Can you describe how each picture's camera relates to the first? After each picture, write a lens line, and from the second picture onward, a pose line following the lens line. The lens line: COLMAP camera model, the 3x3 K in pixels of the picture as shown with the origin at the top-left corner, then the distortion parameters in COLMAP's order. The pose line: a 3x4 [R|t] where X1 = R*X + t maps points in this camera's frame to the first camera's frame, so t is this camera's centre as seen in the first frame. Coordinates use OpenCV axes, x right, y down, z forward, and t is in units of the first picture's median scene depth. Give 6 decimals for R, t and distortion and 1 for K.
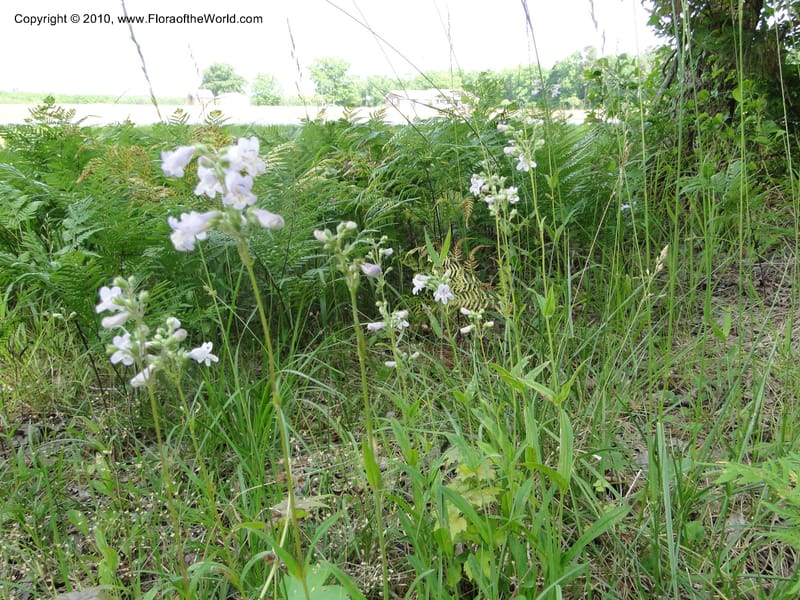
lens RADIAL K [[643.9, 0, 400.0], [0, 643.9, 300.0], [0, 0, 1]] dist [-0.039706, -0.008433]
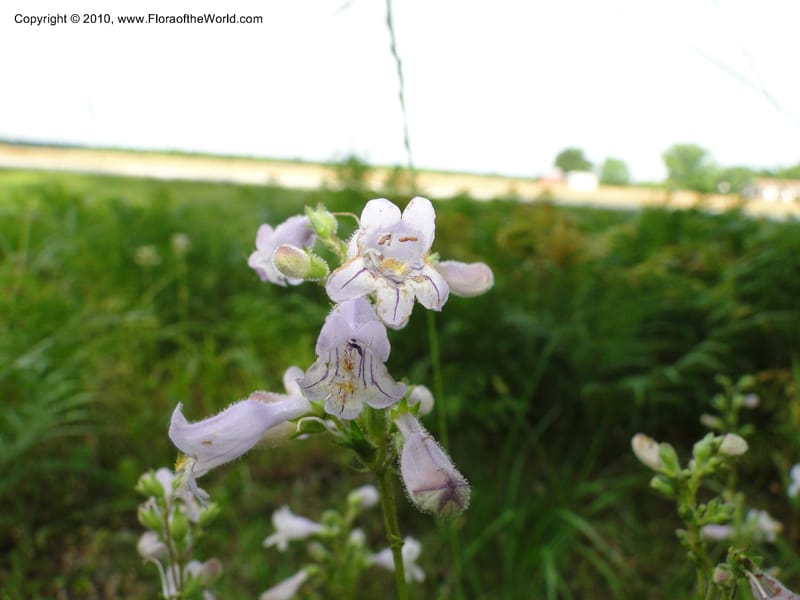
lens RADIAL K [[643.9, 0, 400.0], [0, 643.9, 300.0], [0, 0, 1]] dist [-0.039706, -0.008433]
pose [[0.870460, 0.137145, -0.472749, -0.018146], [-0.191782, 0.979001, -0.069115, -0.030642], [0.453343, 0.150827, 0.878482, 0.121481]]
